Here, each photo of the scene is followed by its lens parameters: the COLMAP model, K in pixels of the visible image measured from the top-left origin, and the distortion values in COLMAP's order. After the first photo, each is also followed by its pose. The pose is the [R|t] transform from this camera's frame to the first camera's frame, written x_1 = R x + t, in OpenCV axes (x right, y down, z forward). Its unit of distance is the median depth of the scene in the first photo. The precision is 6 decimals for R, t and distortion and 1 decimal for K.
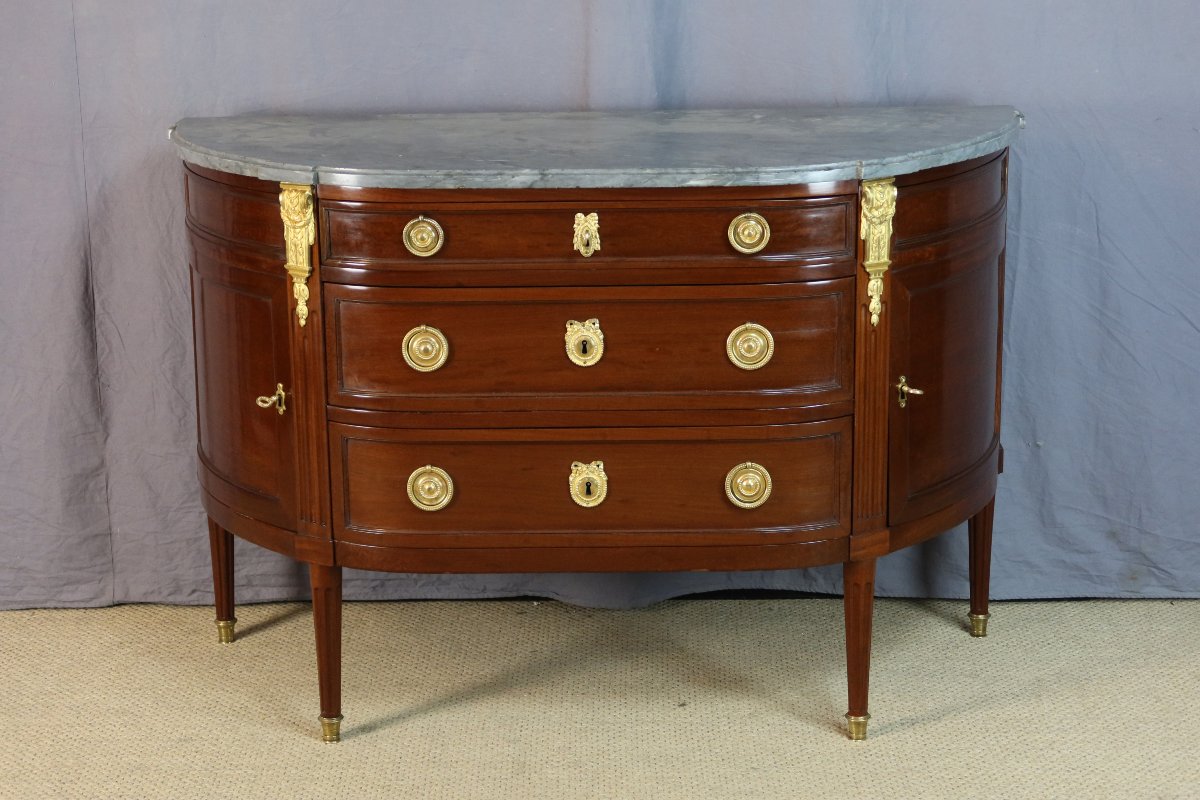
lens RADIAL K [[2327.4, 0, 600.0], [0, 2327.4, 400.0], [0, 0, 1]] dist [0.015365, -0.149611]
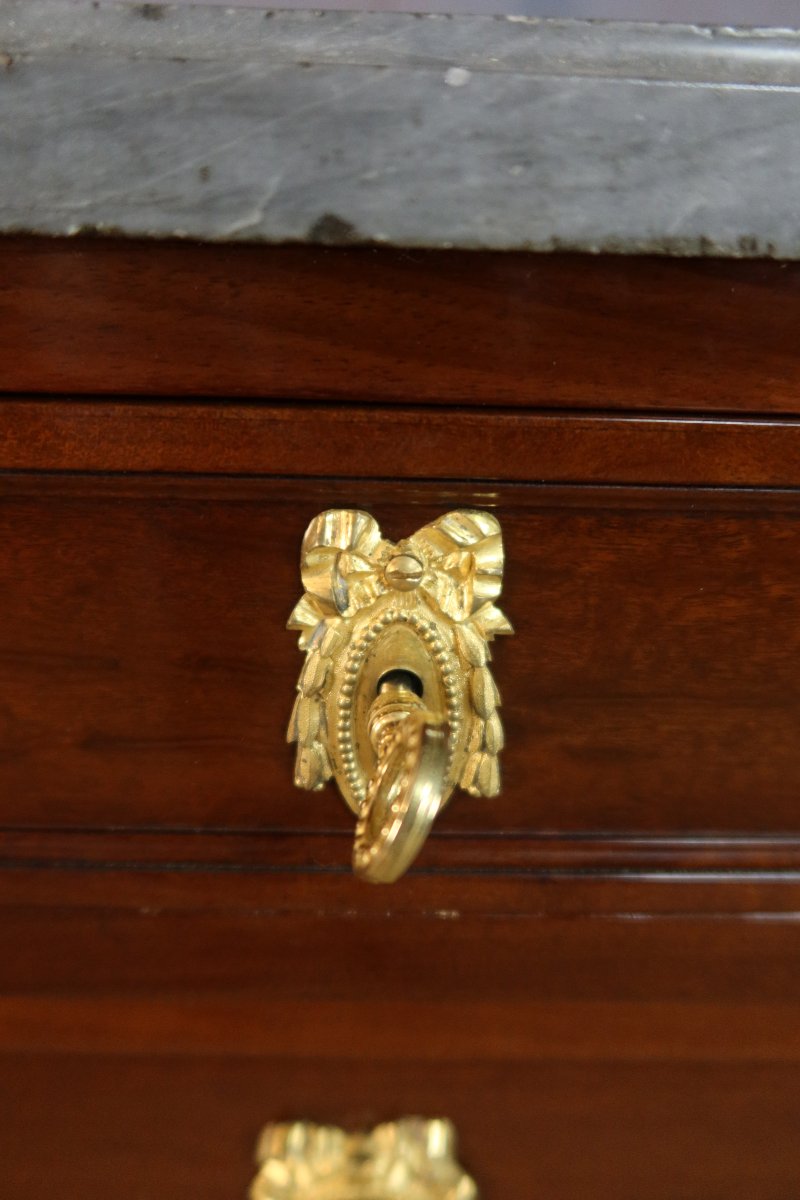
lens RADIAL K [[825.3, 0, 400.0], [0, 825.3, 600.0], [0, 0, 1]] dist [-0.028085, 0.001157]
pose [[0.997570, 0.021030, 0.066415, -0.008165], [-0.030878, 0.988061, 0.150939, -0.077225], [-0.062447, -0.152623, 0.986310, 0.902635]]
